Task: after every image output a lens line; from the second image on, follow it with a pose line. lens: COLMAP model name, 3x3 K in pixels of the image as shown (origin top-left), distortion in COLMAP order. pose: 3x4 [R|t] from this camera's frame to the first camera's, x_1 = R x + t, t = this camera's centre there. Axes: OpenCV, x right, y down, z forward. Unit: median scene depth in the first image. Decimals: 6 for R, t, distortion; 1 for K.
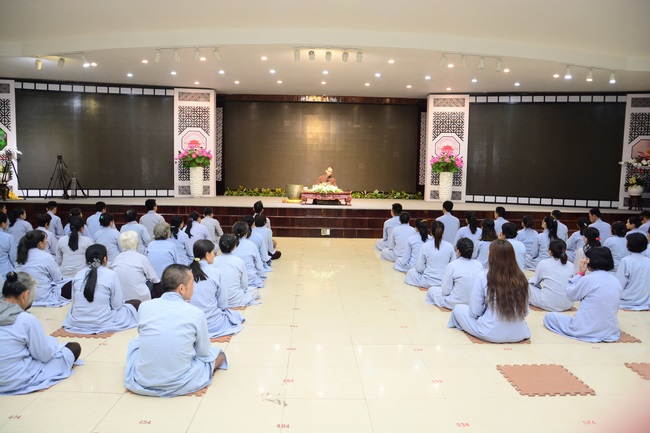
lens RADIAL K [[504.2, 0, 325.0], [0, 504.2, 216.5], [0, 0, 1]] dist [-0.164749, 0.121104]
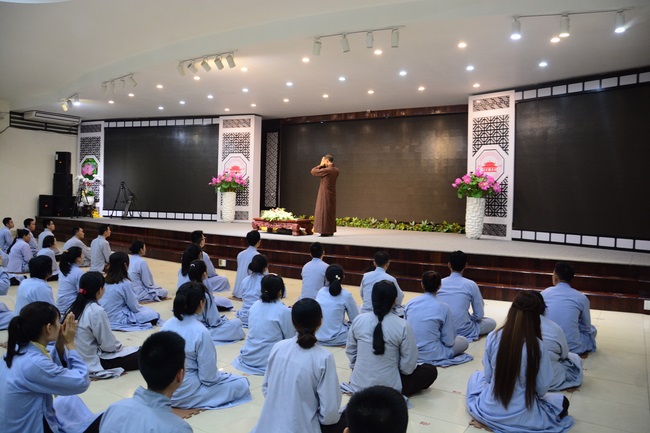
lens RADIAL K [[504.2, 0, 325.0], [0, 504.2, 216.5], [0, 0, 1]] dist [-0.164749, 0.121104]
pose [[0.825098, 0.021975, -0.564563, 0.472128], [-0.057503, 0.997321, -0.045220, -0.015318], [0.562056, 0.069775, 0.824151, 0.272254]]
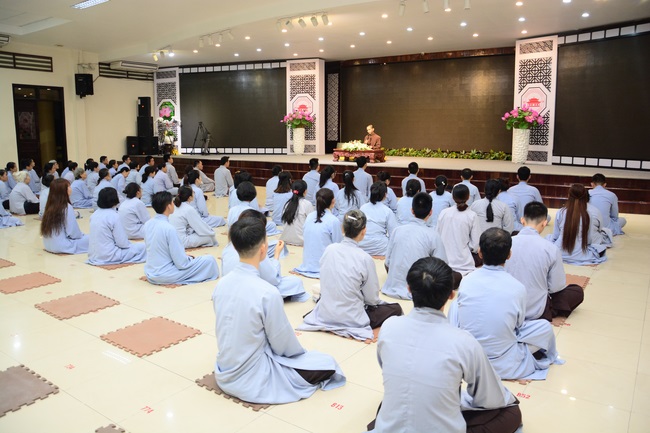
lens RADIAL K [[504.2, 0, 325.0], [0, 504.2, 216.5], [0, 0, 1]] dist [-0.164749, 0.121104]
pose [[0.799942, 0.079012, -0.594853, 0.487392], [-0.036261, 0.995847, 0.083512, 0.004102], [0.598981, -0.045235, 0.799485, 0.102748]]
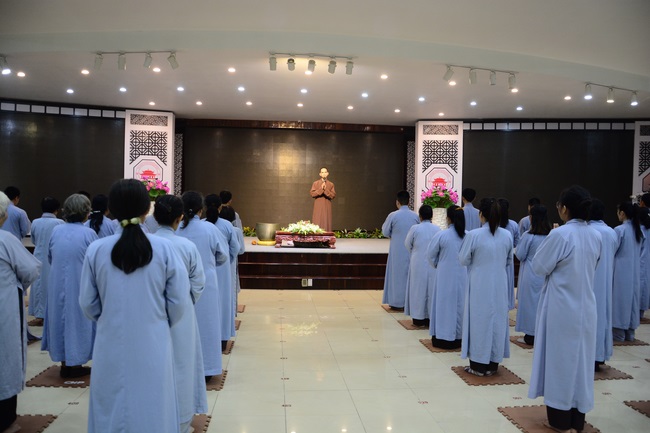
lens RADIAL K [[504.2, 0, 325.0], [0, 504.2, 216.5], [0, 0, 1]] dist [-0.164749, 0.121104]
pose [[0.997555, 0.000192, 0.069889, -0.019205], [0.004751, 0.997497, -0.070550, -0.013005], [-0.069728, 0.070709, 0.995057, 0.139269]]
